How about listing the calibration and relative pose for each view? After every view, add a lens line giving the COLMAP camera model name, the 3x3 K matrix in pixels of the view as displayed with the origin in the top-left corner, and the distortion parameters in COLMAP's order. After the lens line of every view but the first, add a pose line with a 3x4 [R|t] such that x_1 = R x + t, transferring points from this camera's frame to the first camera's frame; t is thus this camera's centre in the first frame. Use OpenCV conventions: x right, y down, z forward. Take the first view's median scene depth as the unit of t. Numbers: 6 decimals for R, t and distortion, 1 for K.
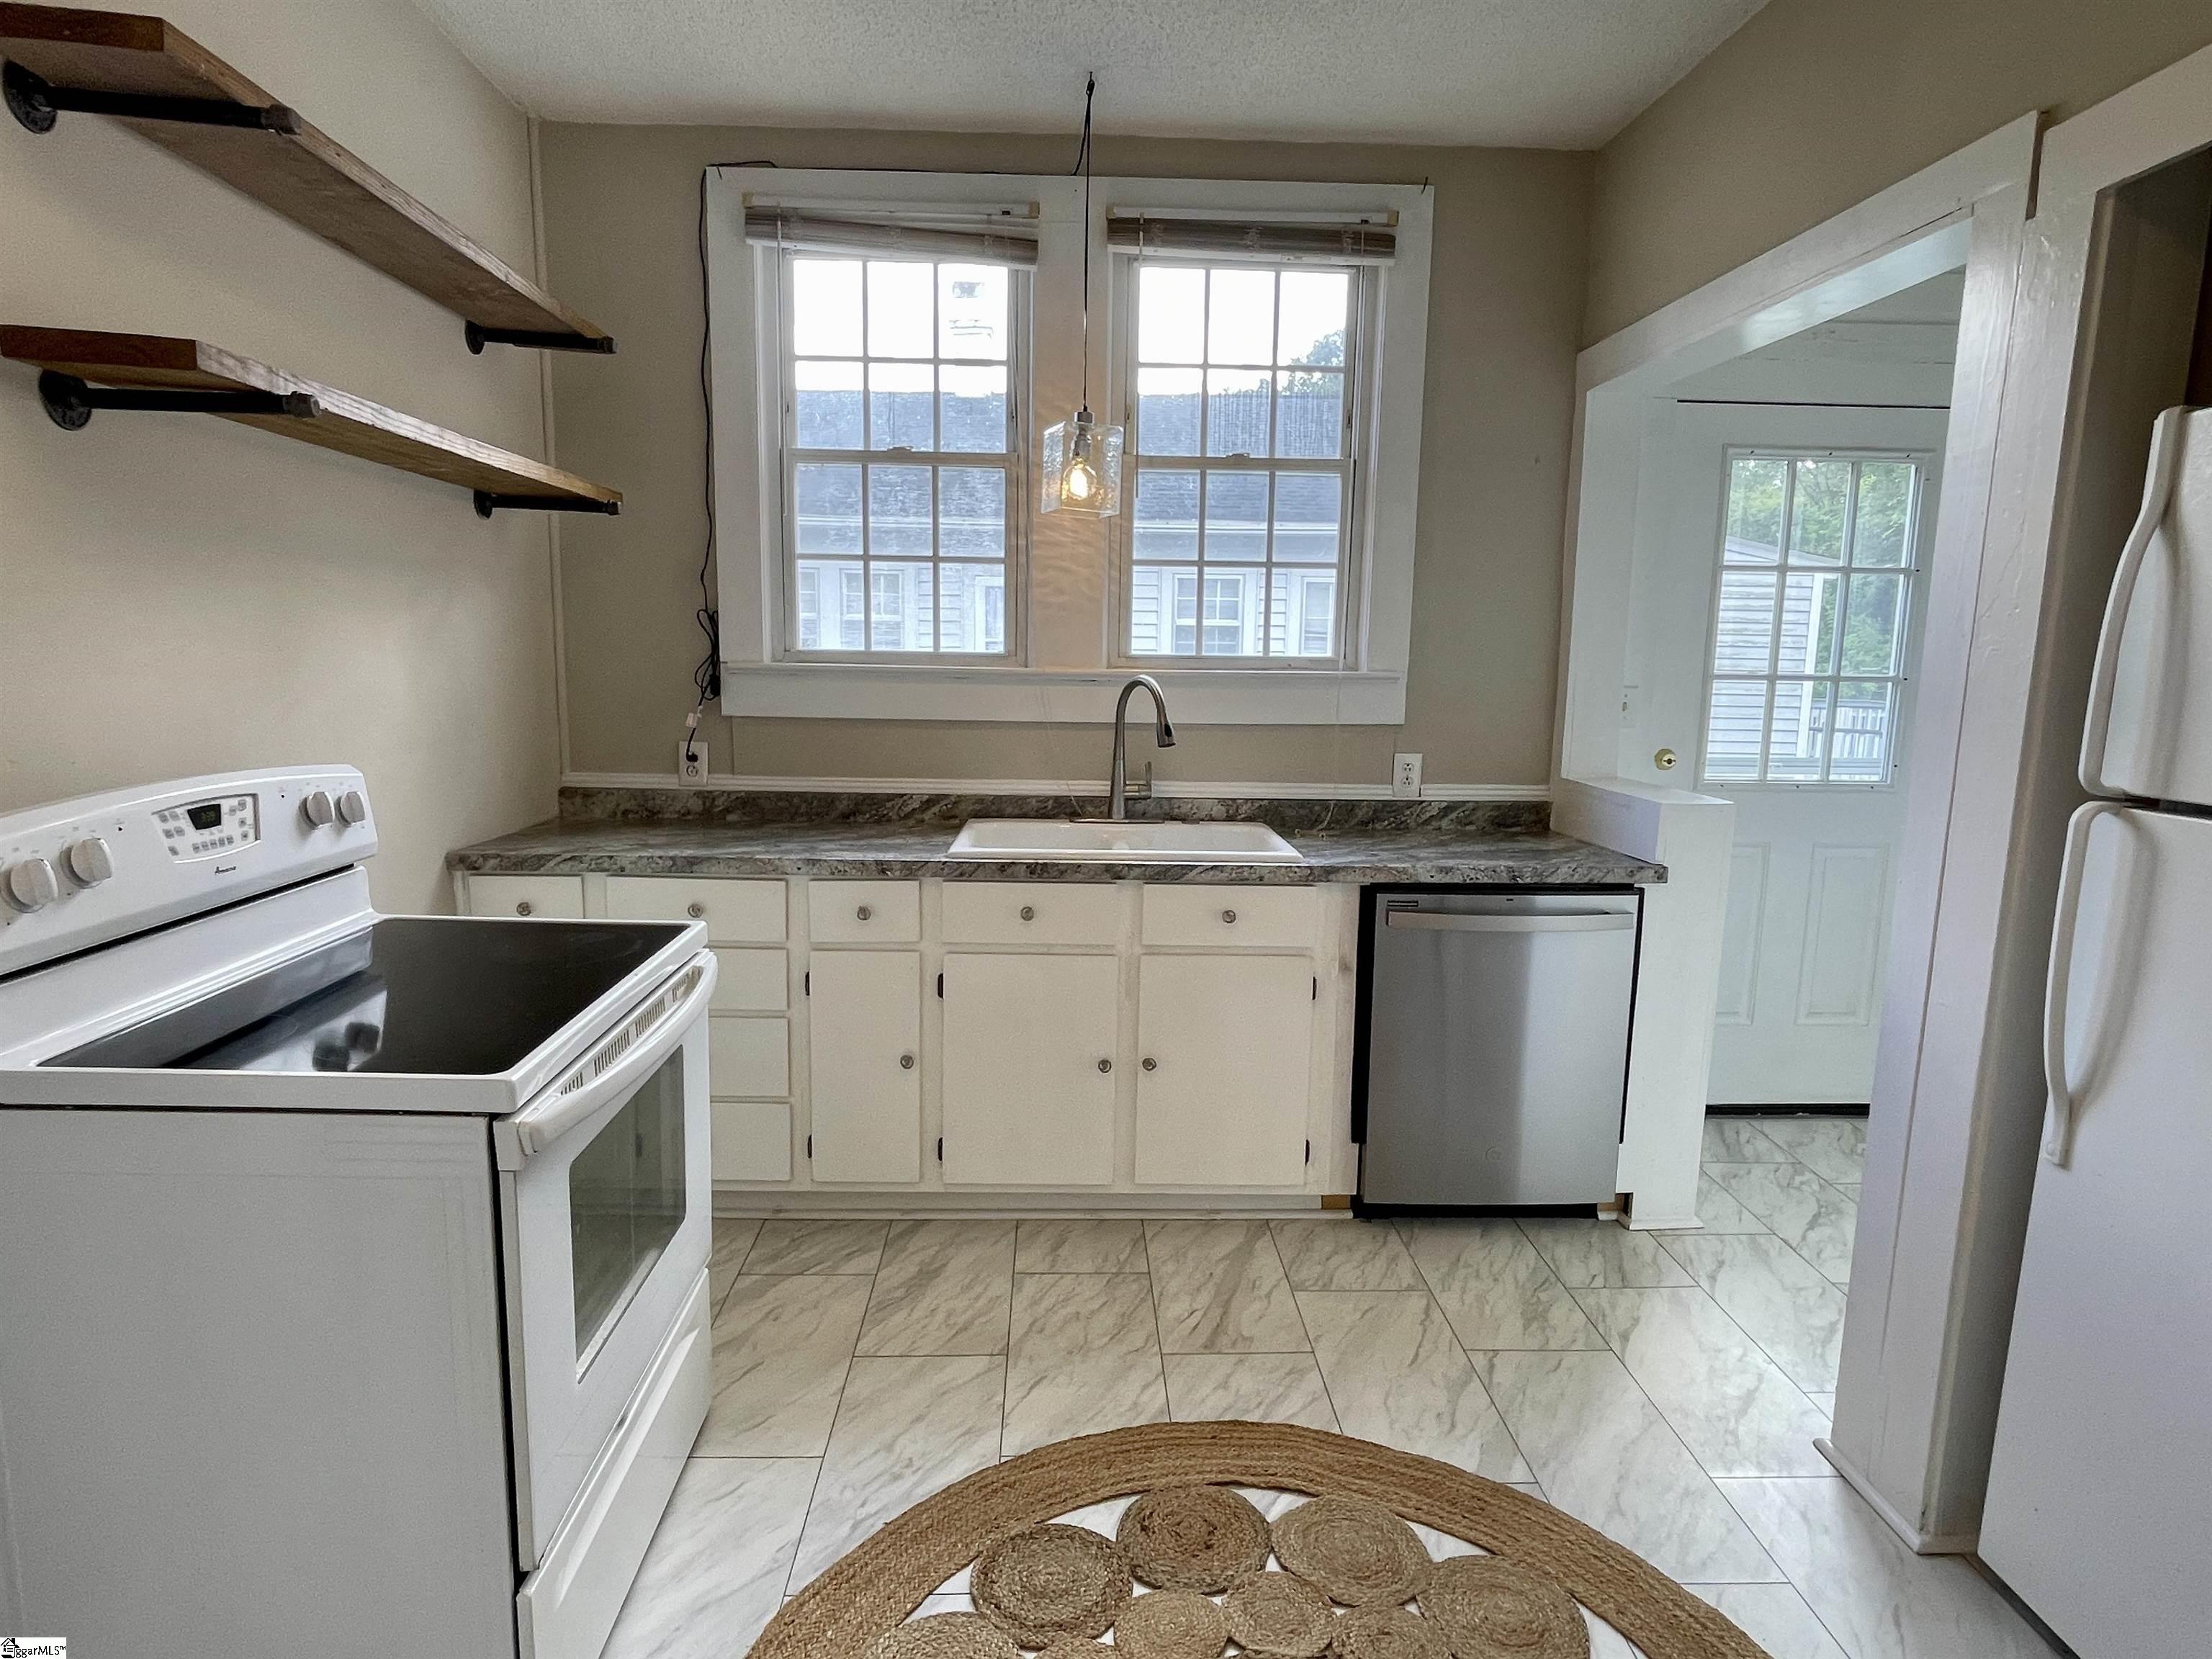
lens RADIAL K [[1201.6, 0, 1101.0], [0, 1201.6, 827.3], [0, 0, 1]] dist [0.005619, -0.001509]
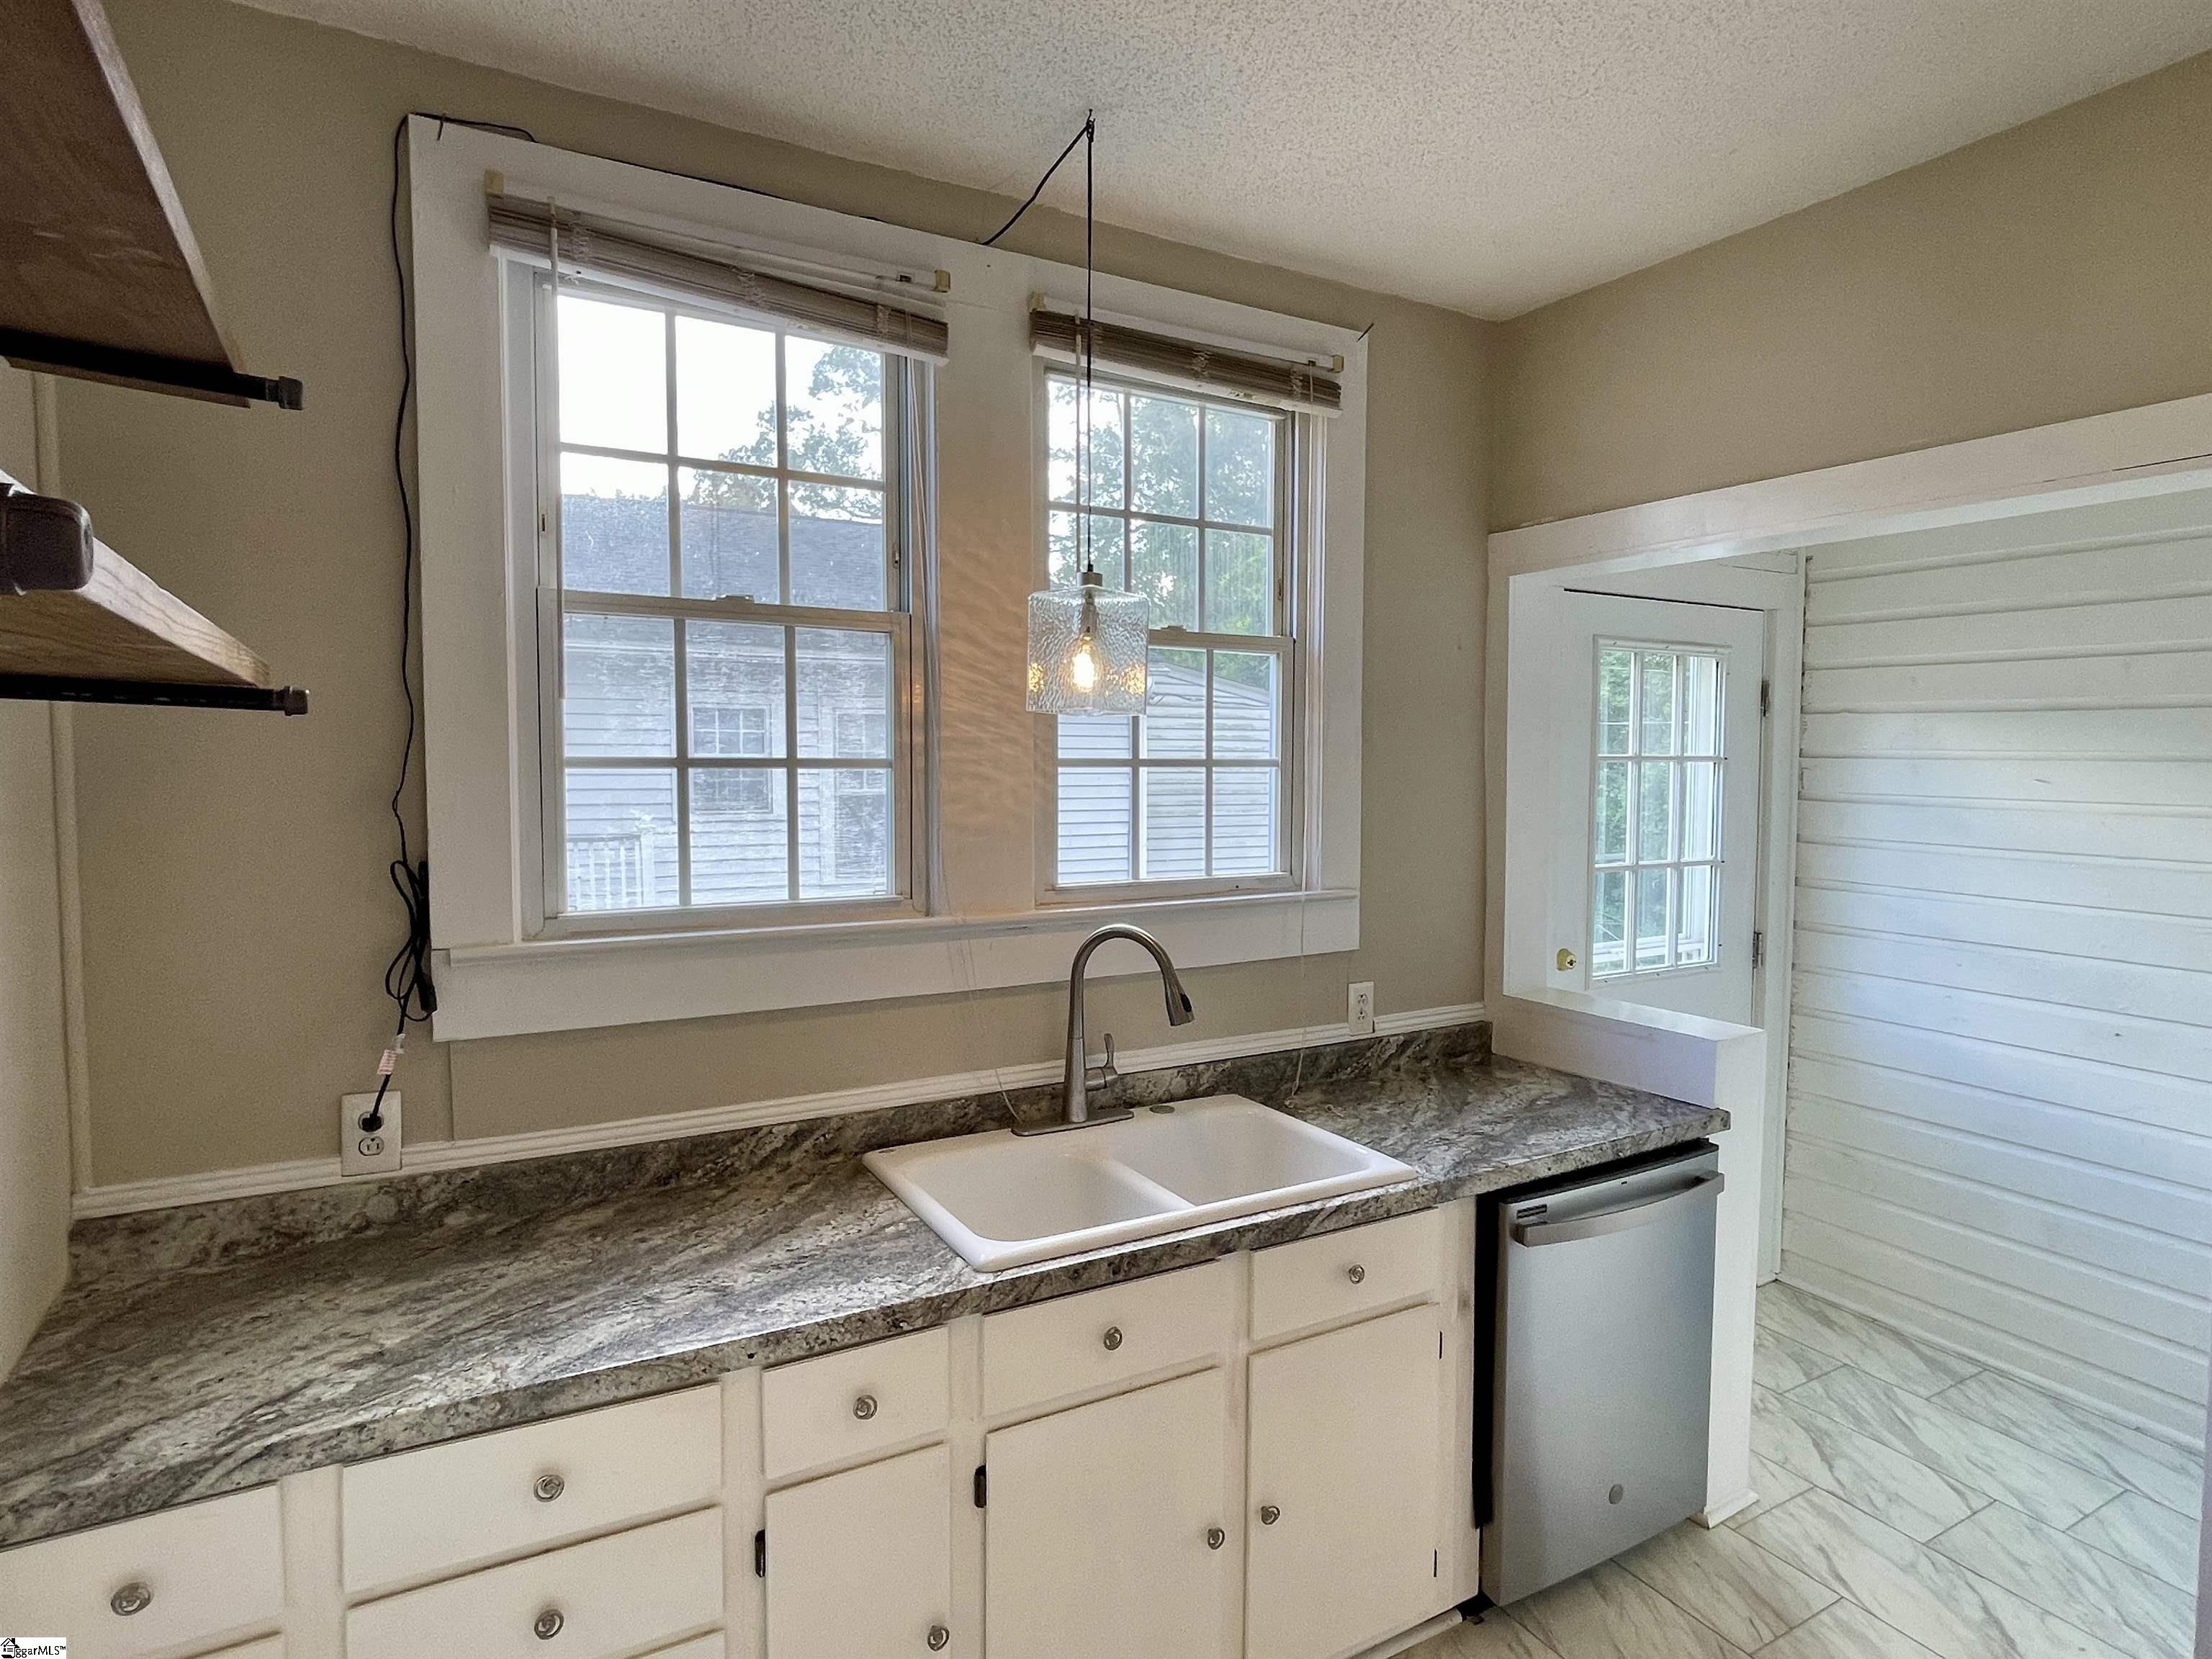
lens RADIAL K [[1196.8, 0, 1098.5], [0, 1196.8, 832.0], [0, 0, 1]] dist [0.000065, -0.002448]
pose [[0.885885, -0.041079, 0.462083, -0.308283], [0.080433, 0.994587, -0.065784, -0.135556], [-0.456879, 0.095444, 0.884393, 0.361464]]
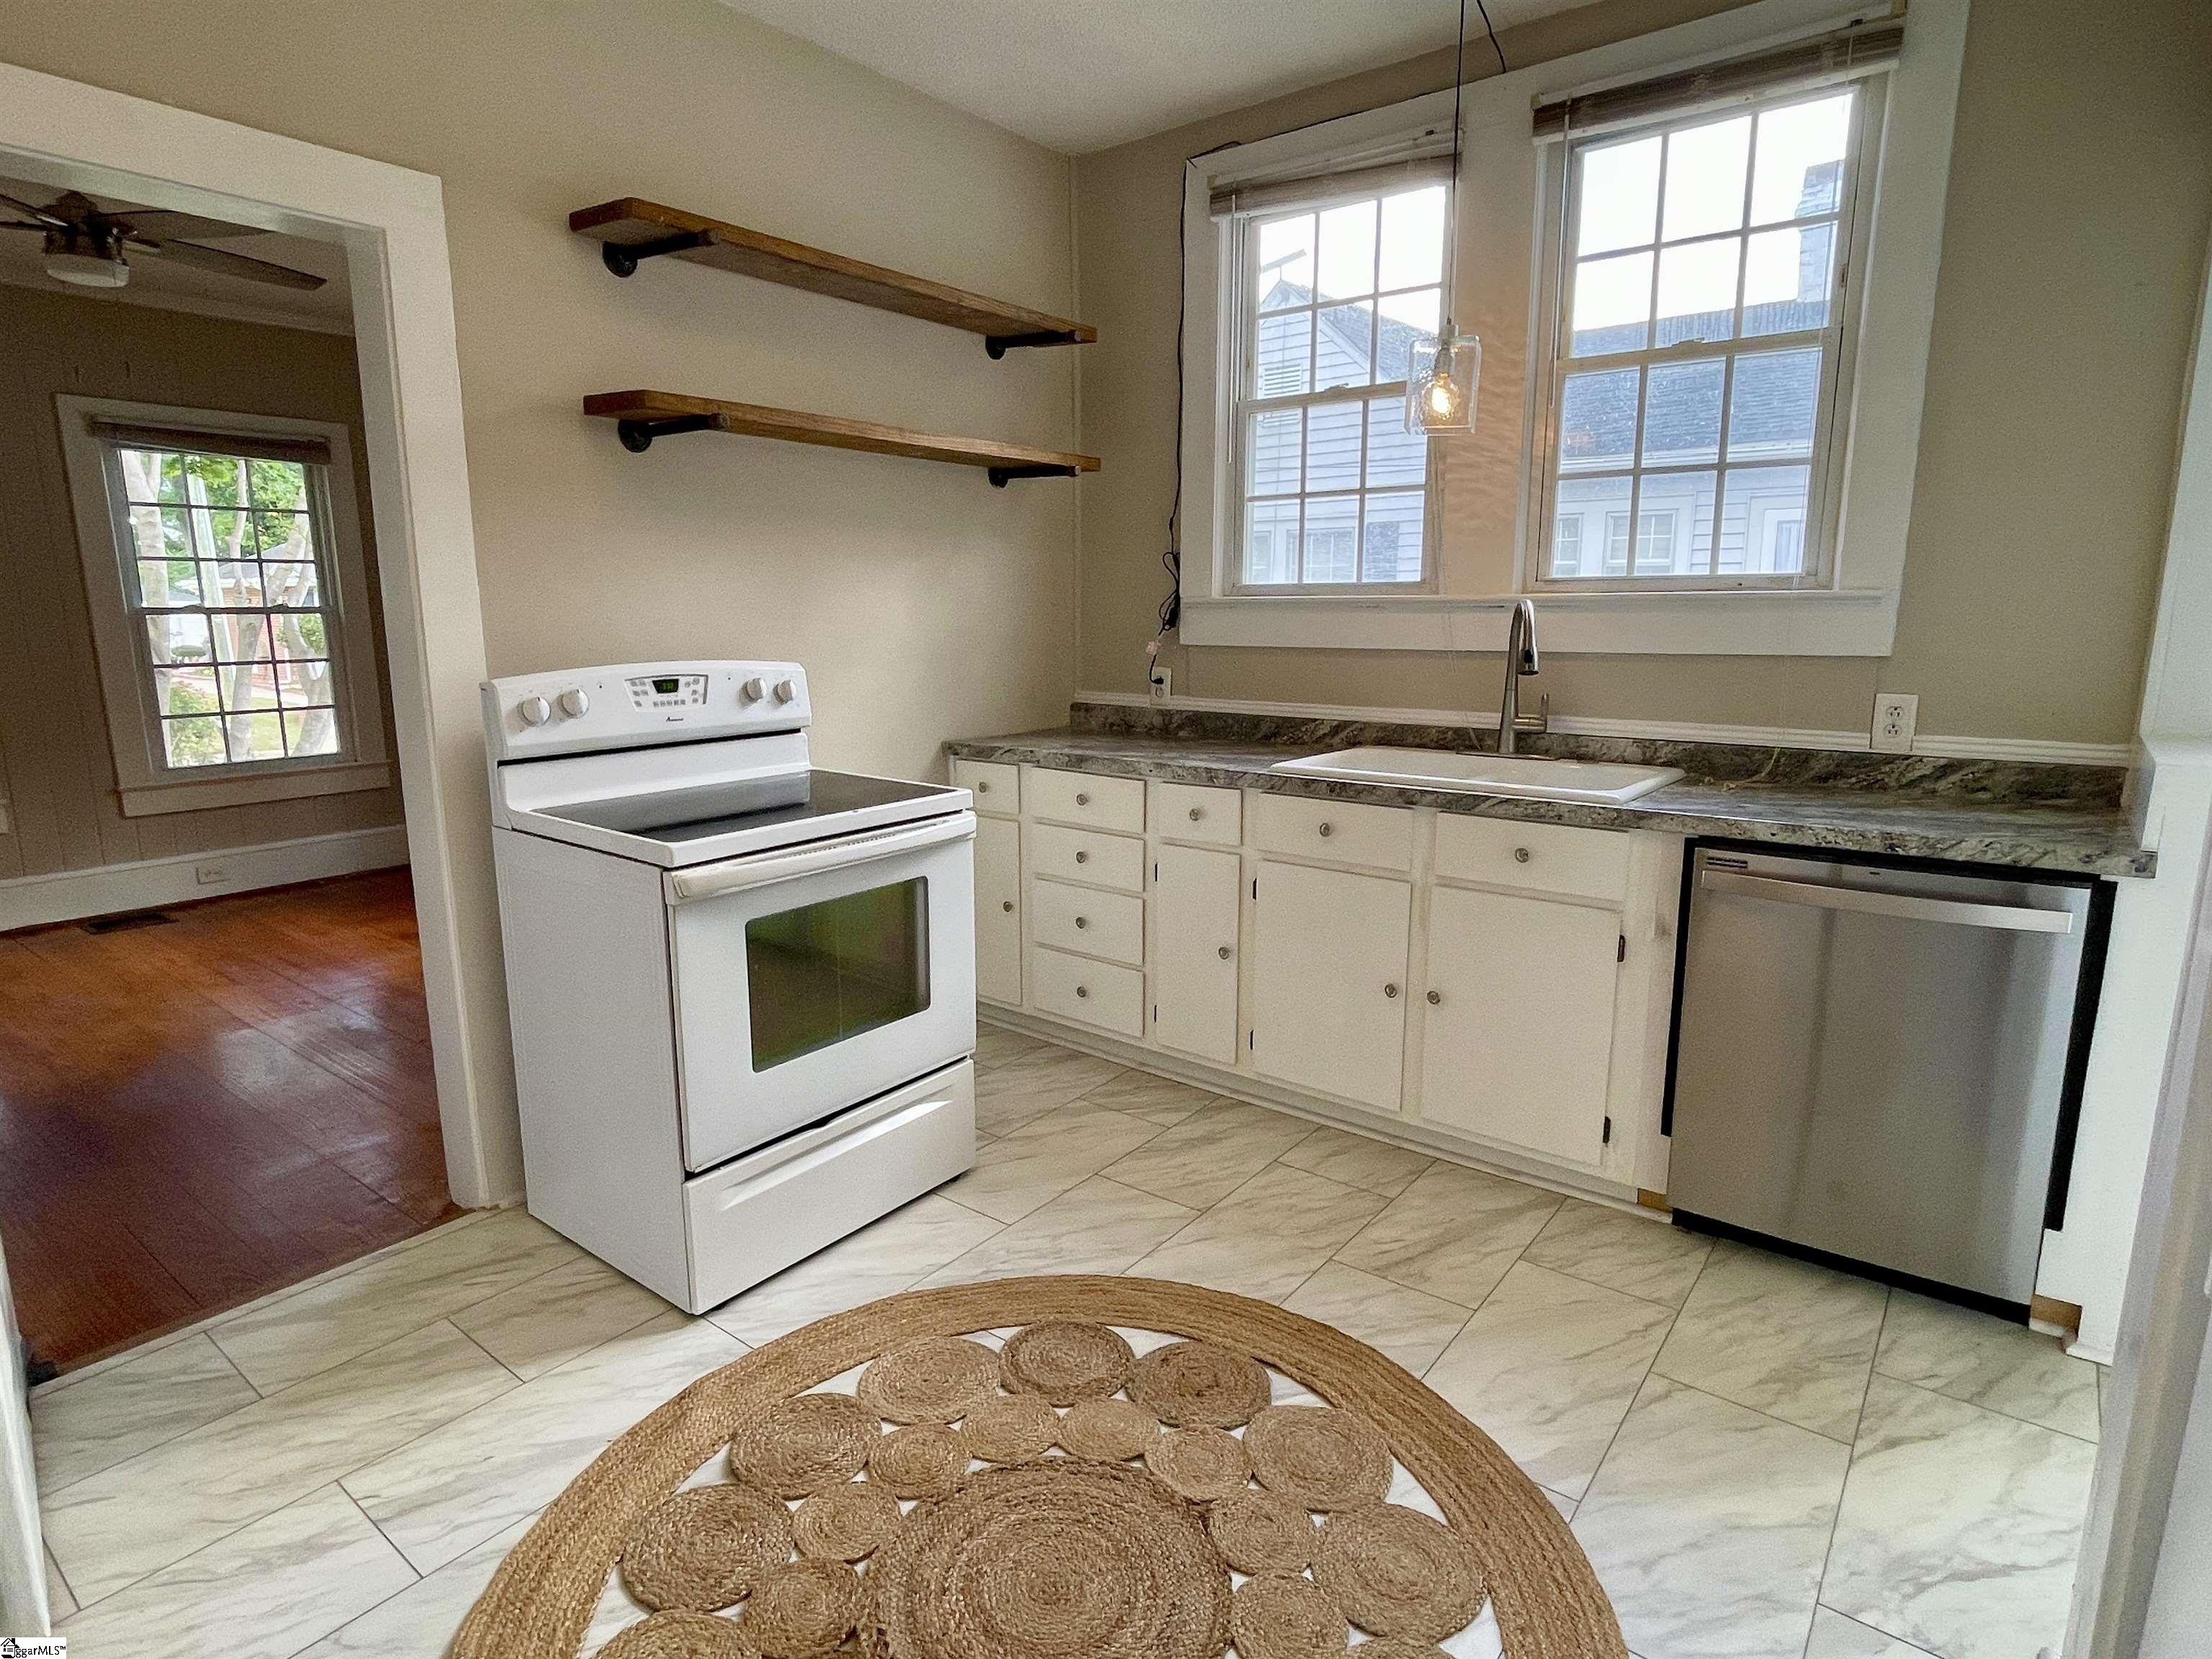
lens RADIAL K [[1196.8, 0, 1098.5], [0, 1196.8, 832.0], [0, 0, 1]] dist [0.000065, -0.002448]
pose [[0.766138, 0.100485, -0.634771, 0.388799], [-0.077879, 0.994938, 0.063503, 0.020512], [0.637939, 0.000784, 0.770086, 0.068952]]
